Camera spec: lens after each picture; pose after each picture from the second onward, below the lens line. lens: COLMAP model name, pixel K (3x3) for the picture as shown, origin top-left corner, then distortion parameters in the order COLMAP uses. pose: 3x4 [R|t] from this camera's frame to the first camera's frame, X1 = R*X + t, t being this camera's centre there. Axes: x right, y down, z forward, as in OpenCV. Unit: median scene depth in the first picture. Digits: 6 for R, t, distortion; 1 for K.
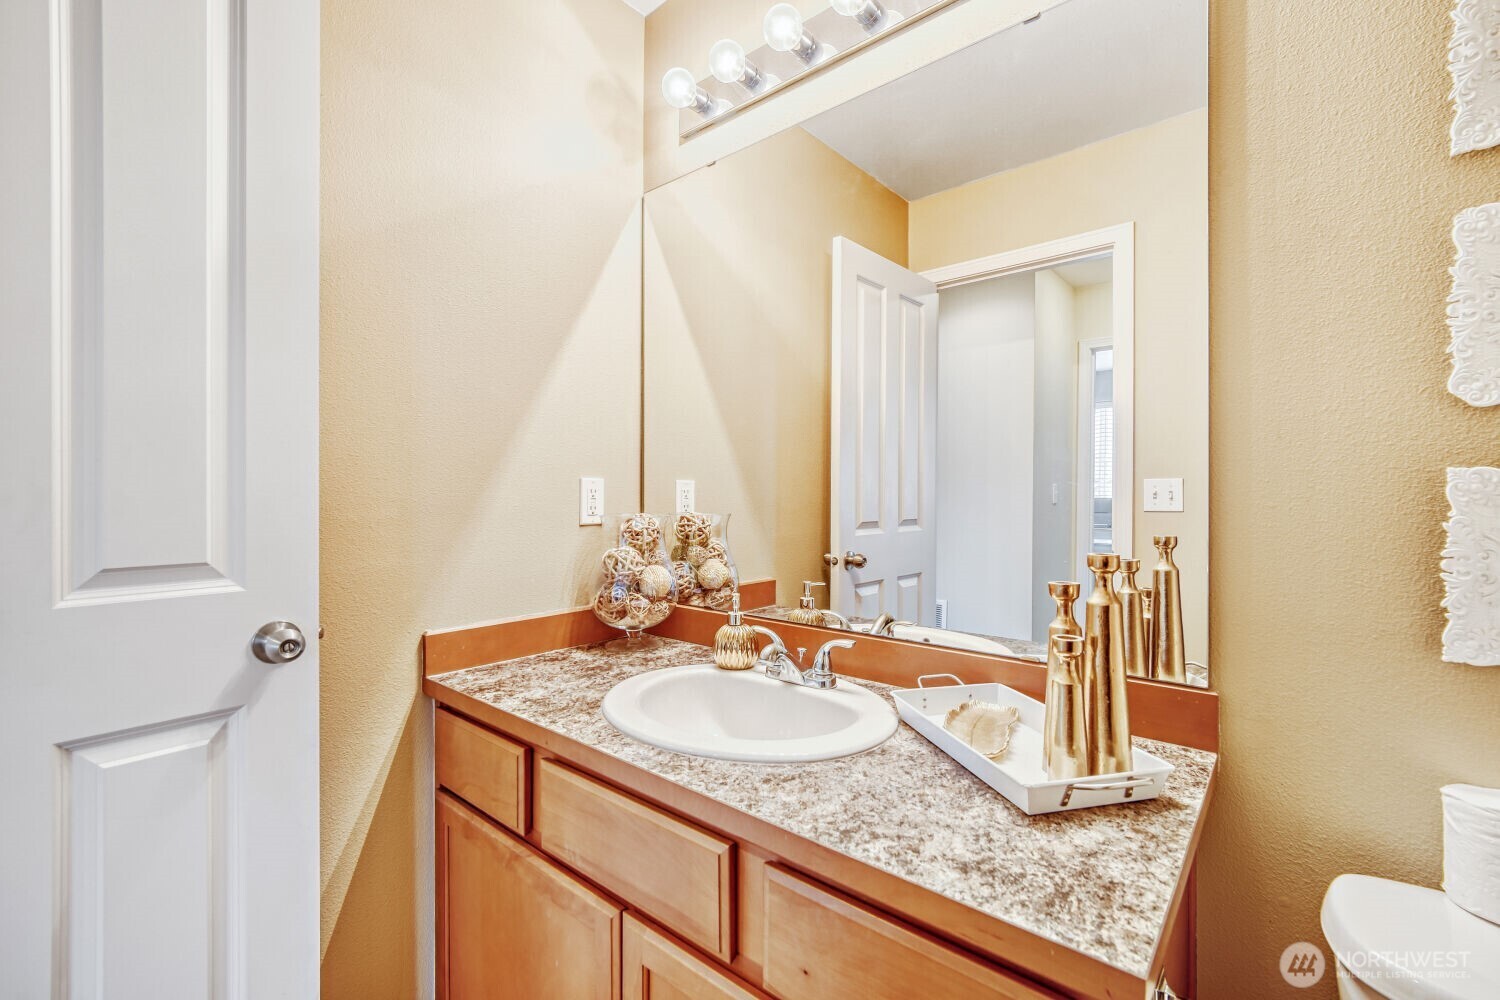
lens RADIAL K [[652.9, 0, 748.5], [0, 652.9, 504.0], [0, 0, 1]] dist [0.005169, 0.000624]
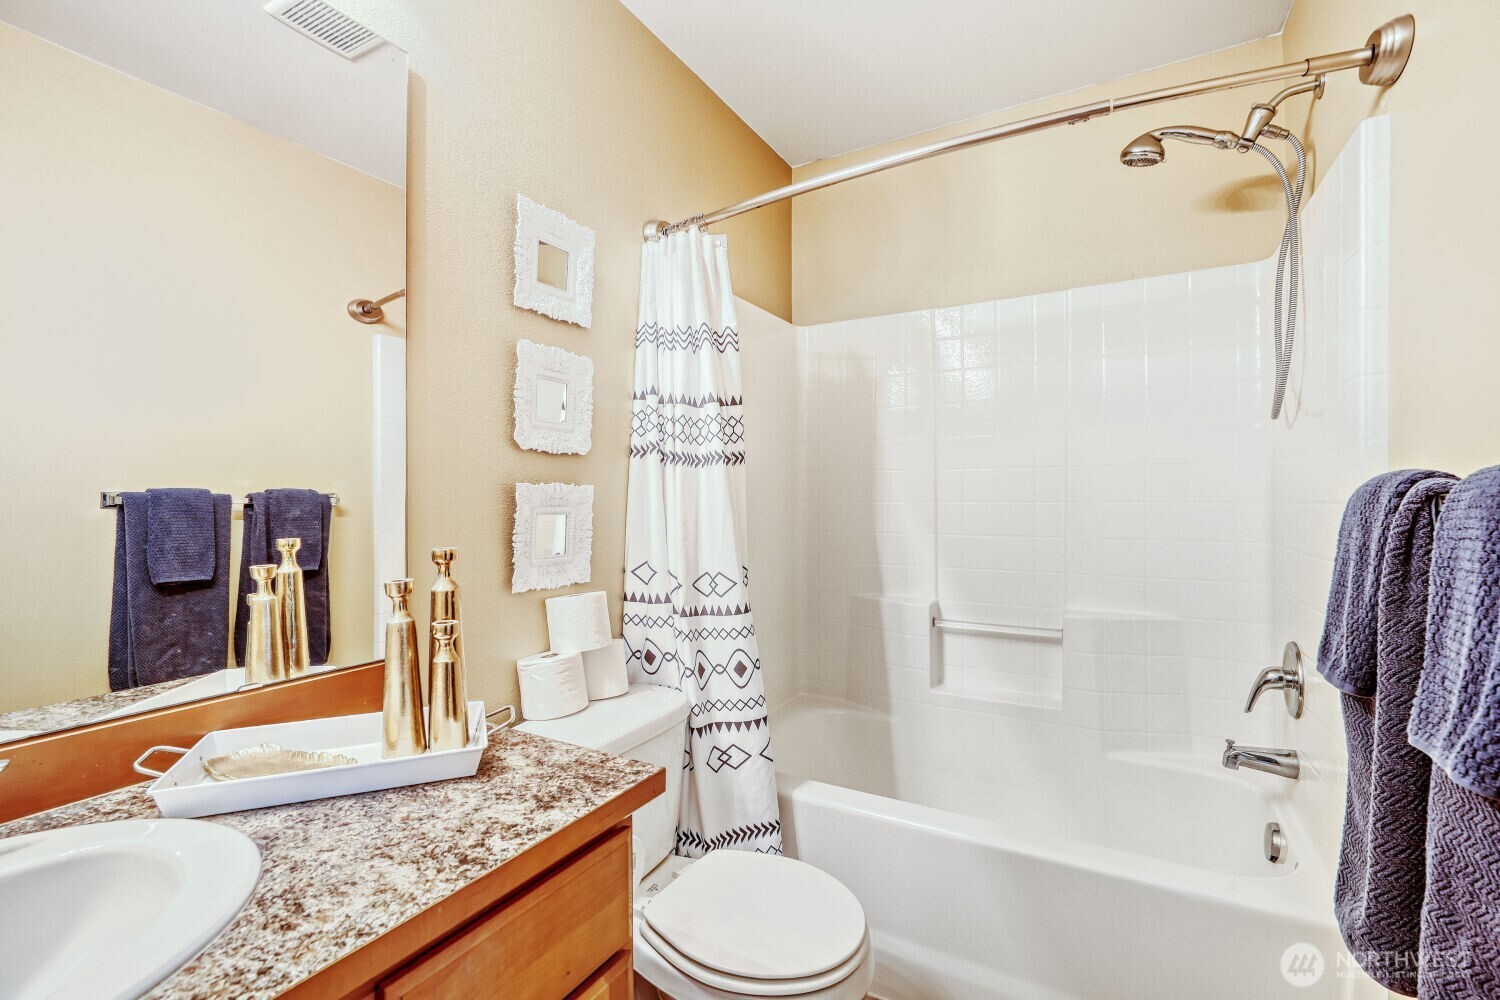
lens RADIAL K [[652.9, 0, 751.0], [0, 652.9, 489.1], [0, 0, 1]] dist [0.005169, 0.000624]
pose [[-0.181687, 0.022047, 0.983109, -0.826608], [0.026922, 0.999485, -0.017439, 0.011784], [-0.982988, 0.023299, -0.182187, 0.760023]]
